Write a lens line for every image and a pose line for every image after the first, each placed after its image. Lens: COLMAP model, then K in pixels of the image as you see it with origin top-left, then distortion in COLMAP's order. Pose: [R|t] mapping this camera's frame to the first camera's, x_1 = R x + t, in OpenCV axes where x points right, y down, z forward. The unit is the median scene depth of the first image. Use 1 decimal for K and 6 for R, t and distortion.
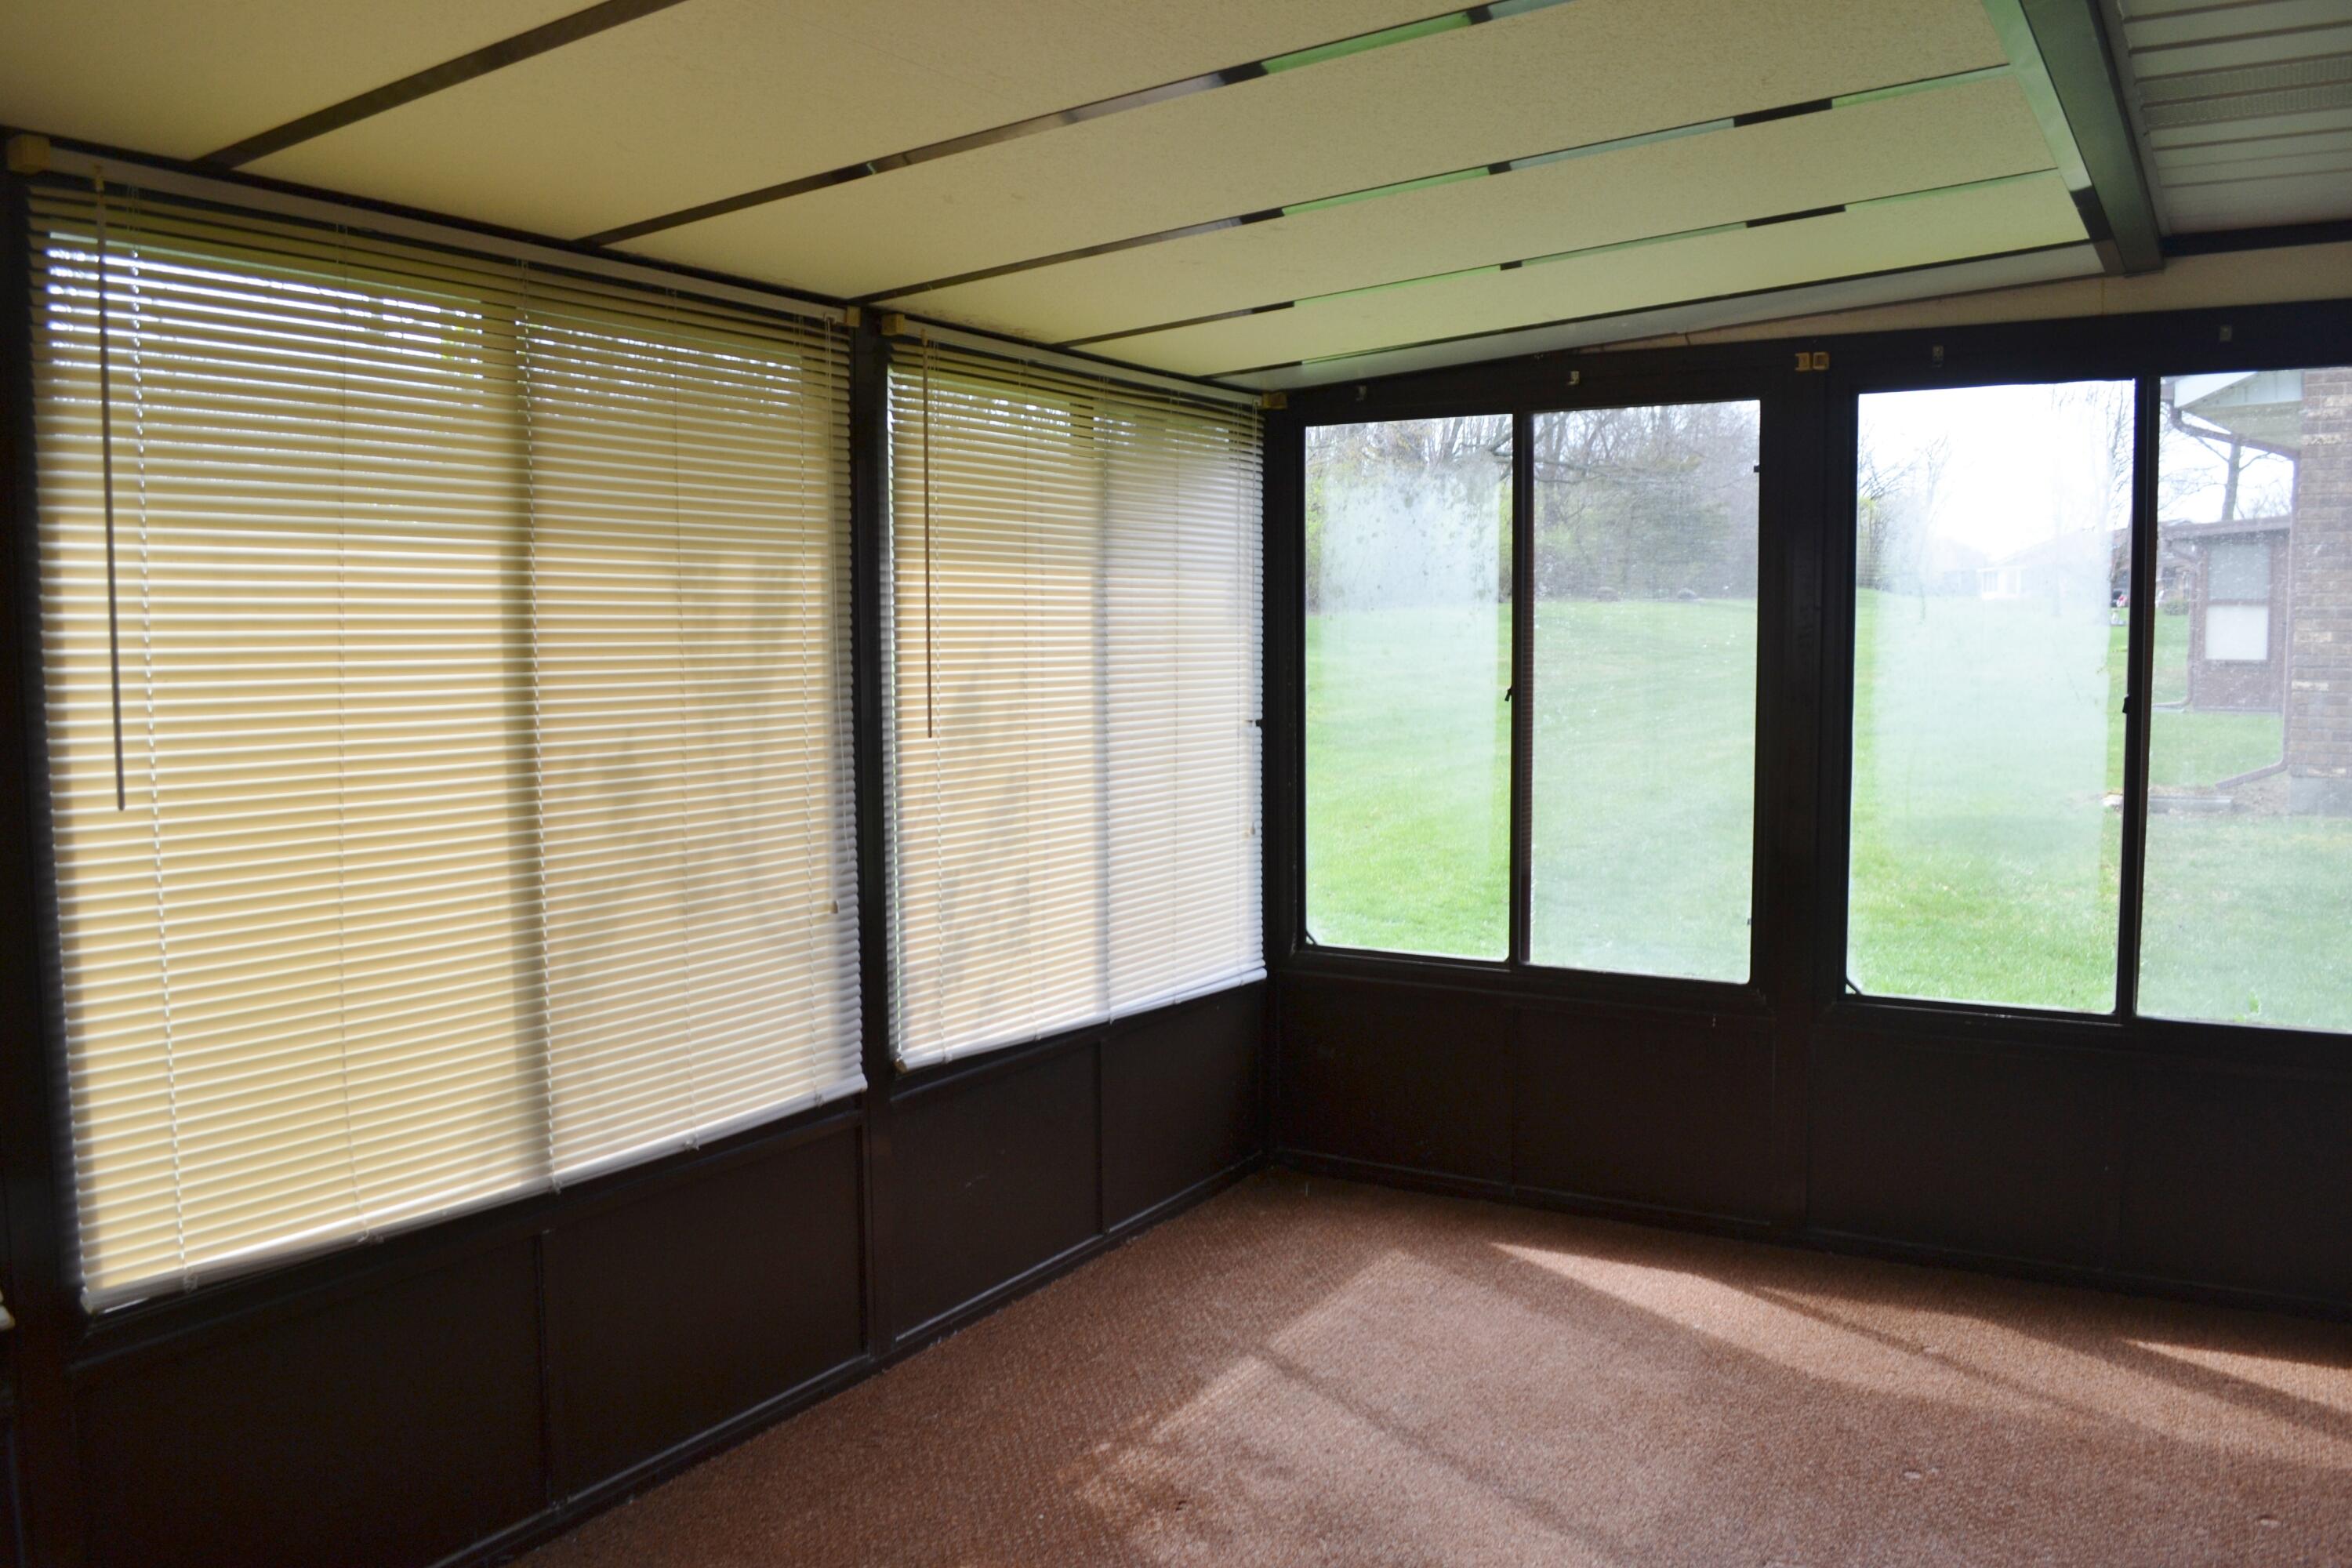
lens RADIAL K [[1872.2, 0, 1172.6], [0, 1872.2, 780.7], [0, 0, 1]] dist [-0.082985, 0.013338]
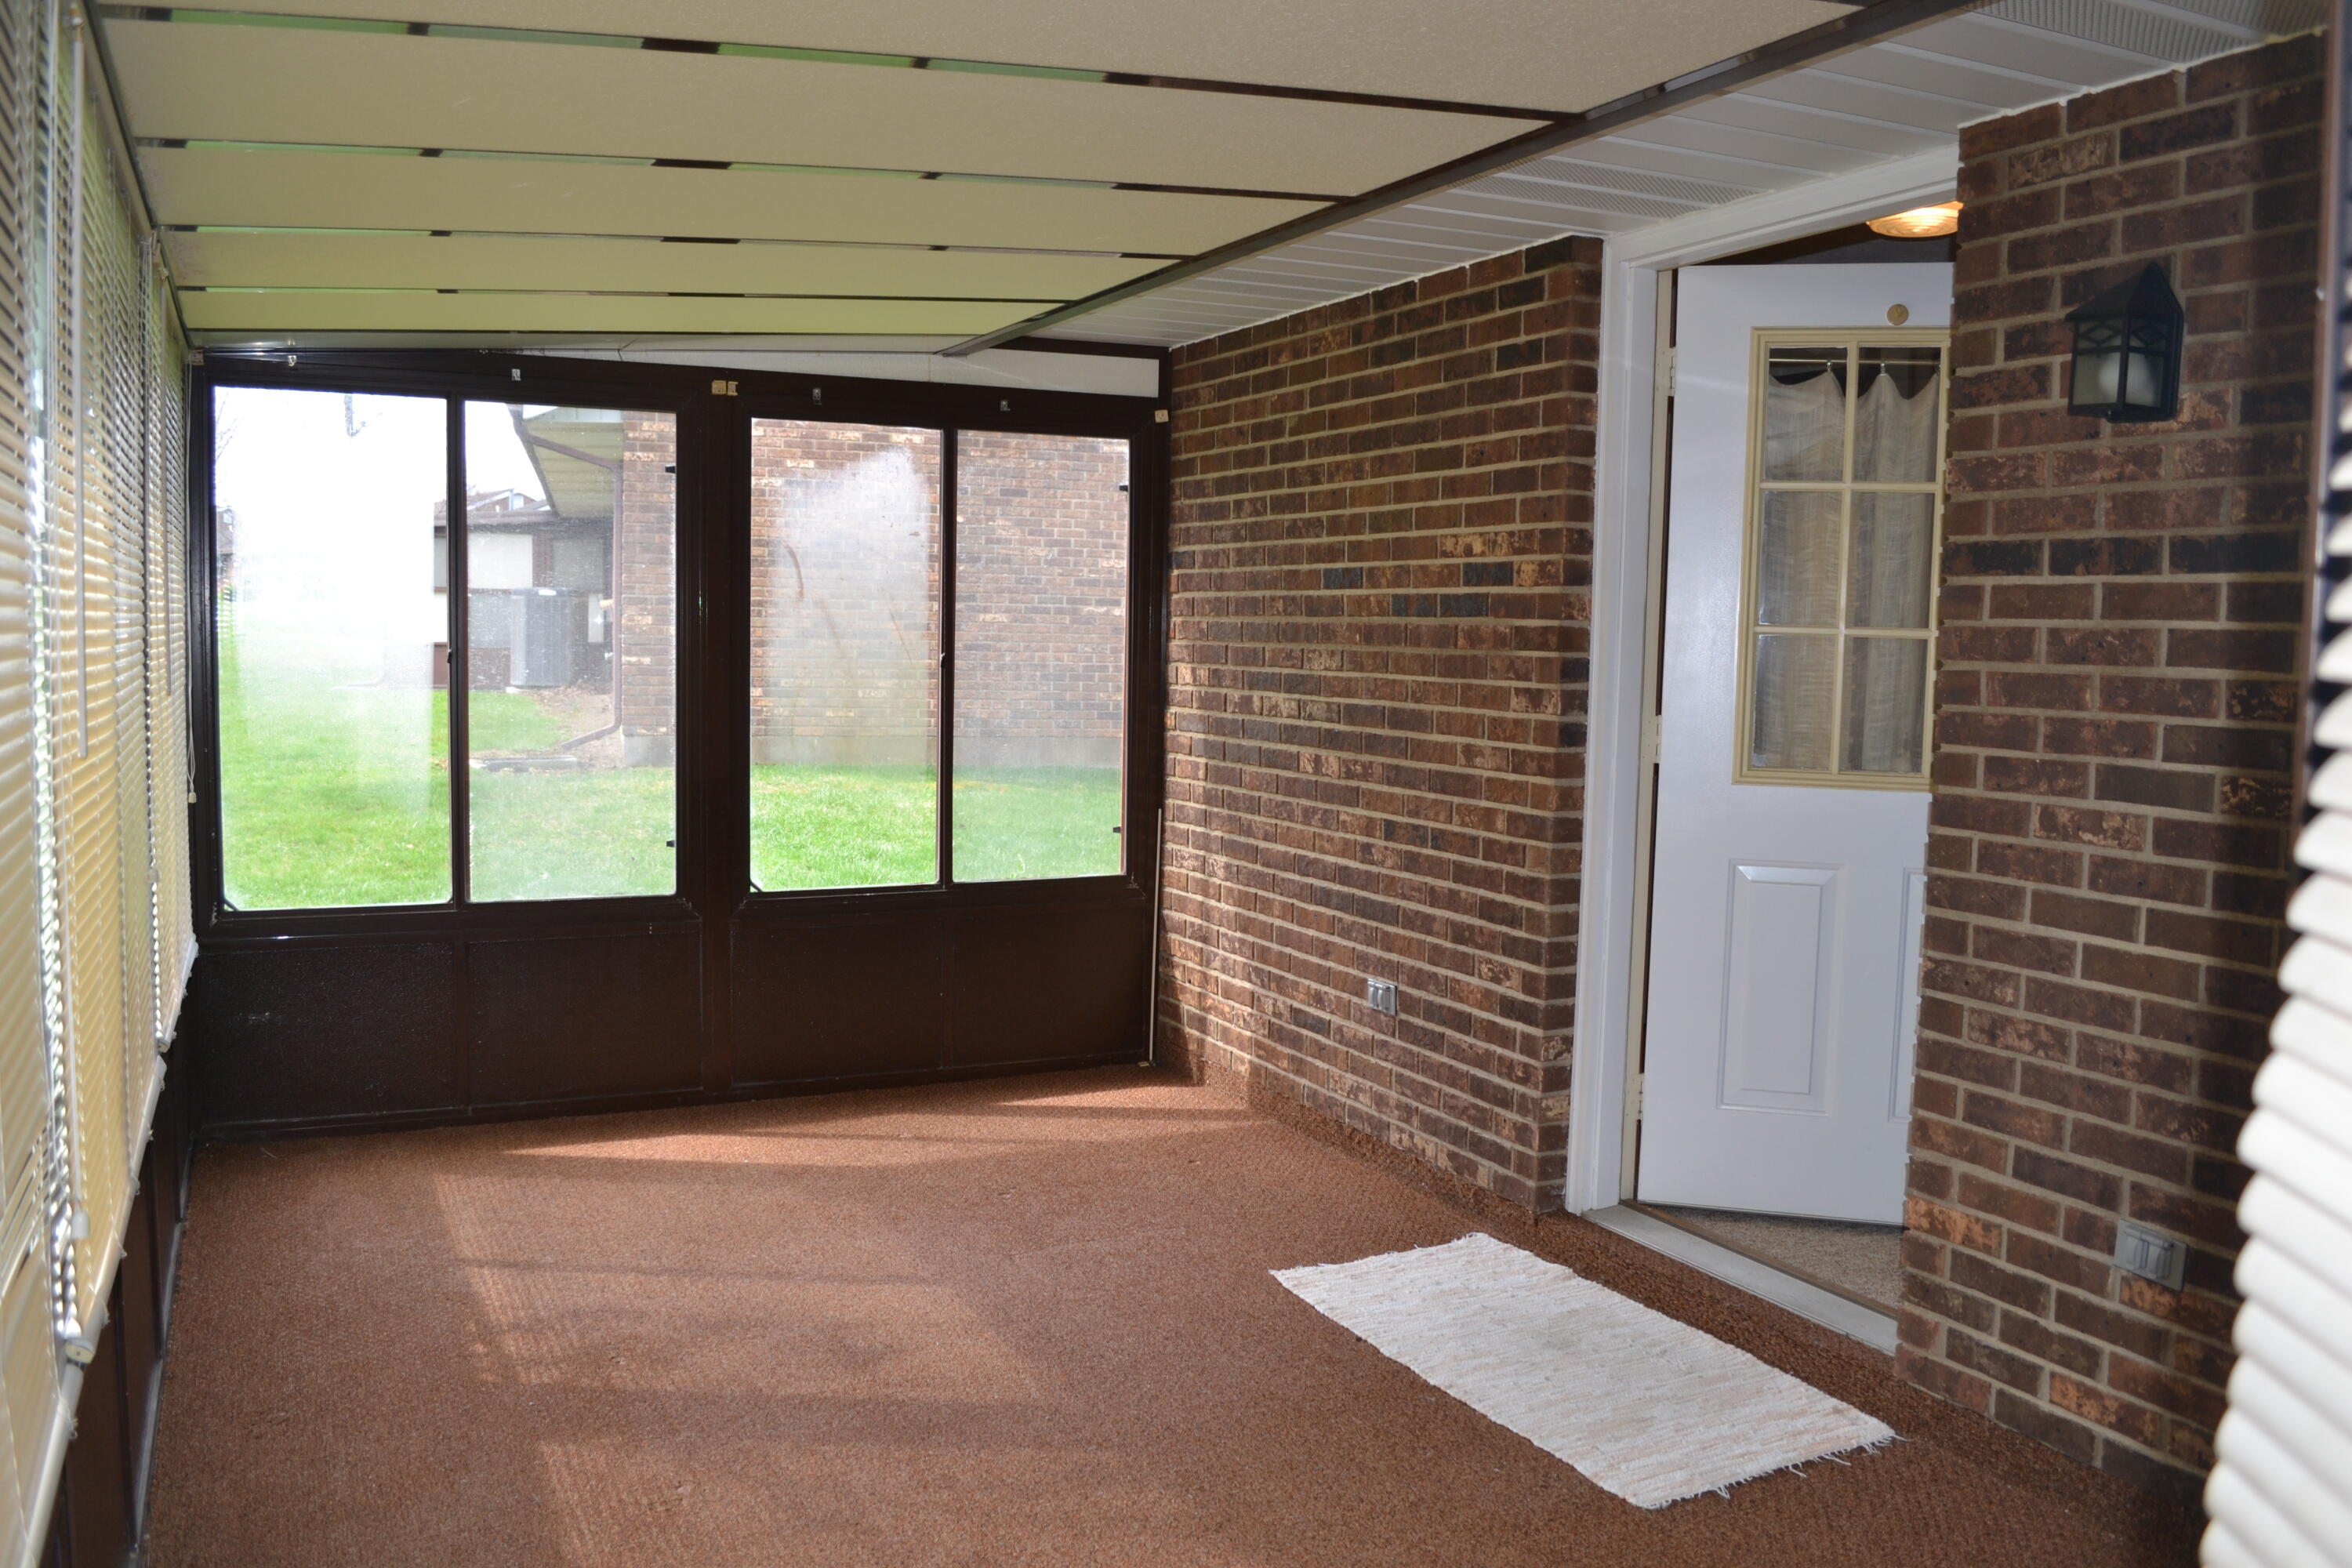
lens RADIAL K [[1872.2, 0, 1159.3], [0, 1872.2, 788.2], [0, 0, 1]] dist [-0.082985, 0.013338]
pose [[0.555231, -0.054734, 0.829893, -0.567887], [0.046200, 0.998321, 0.034932, 0.014201], [-0.830412, 0.018946, 0.556828, 0.068622]]
